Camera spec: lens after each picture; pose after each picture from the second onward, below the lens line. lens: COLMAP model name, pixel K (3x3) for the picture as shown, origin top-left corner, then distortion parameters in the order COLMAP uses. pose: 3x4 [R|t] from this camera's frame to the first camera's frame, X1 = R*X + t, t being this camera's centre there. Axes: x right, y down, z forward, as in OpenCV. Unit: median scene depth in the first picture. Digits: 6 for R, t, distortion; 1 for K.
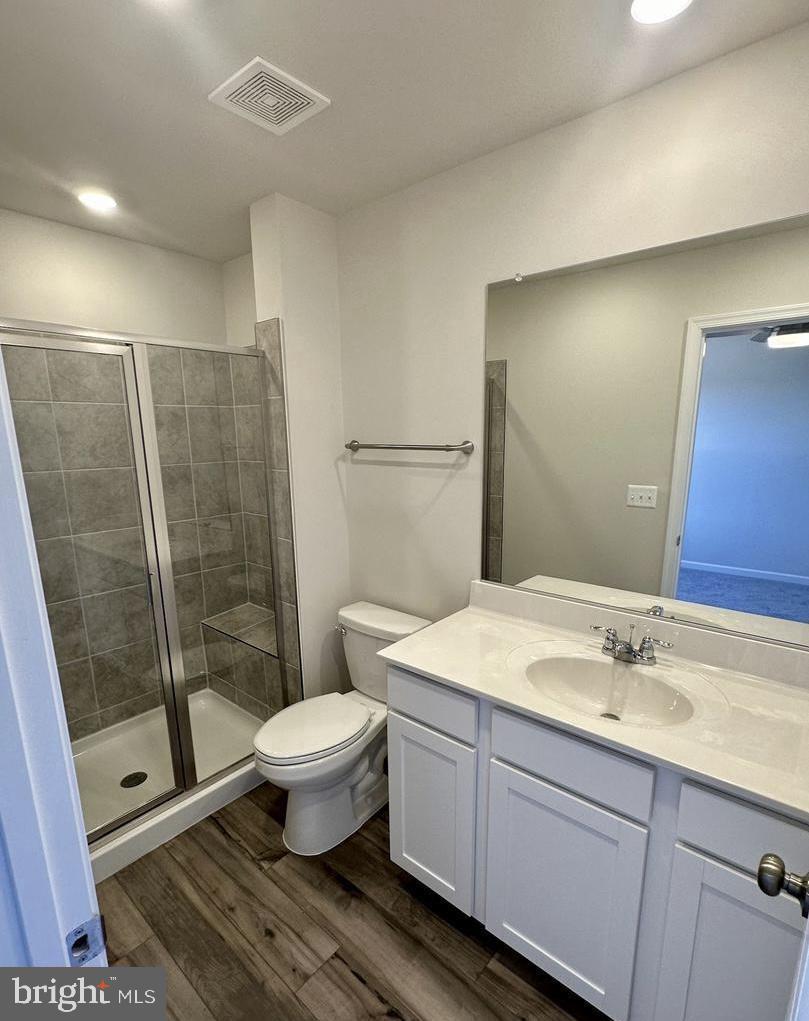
lens RADIAL K [[519.1, 0, 412.7], [0, 519.1, 544.9], [0, 0, 1]] dist [-0.002122, -0.001390]
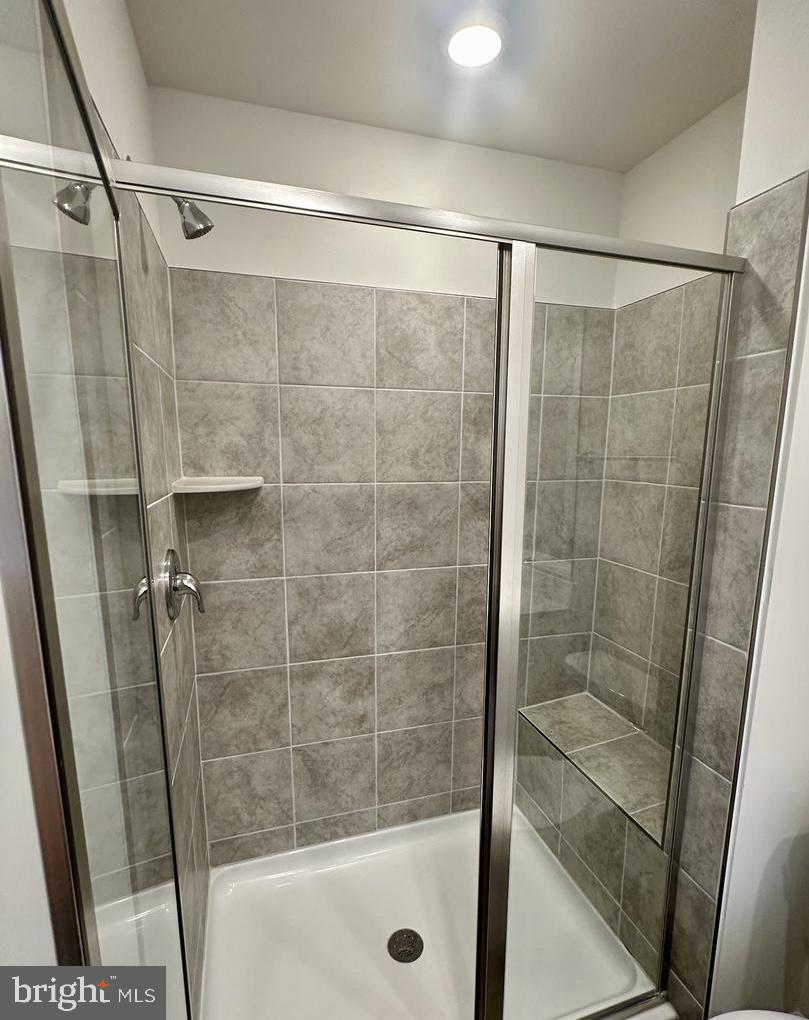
lens RADIAL K [[518.6, 0, 409.7], [0, 518.6, 539.5], [0, 0, 1]] dist [-0.002122, -0.001390]
pose [[0.853401, 0.105450, -0.510477, -0.243039], [-0.125791, 0.992042, -0.005368, -0.063806], [0.505849, 0.068794, 0.859874, 0.385222]]
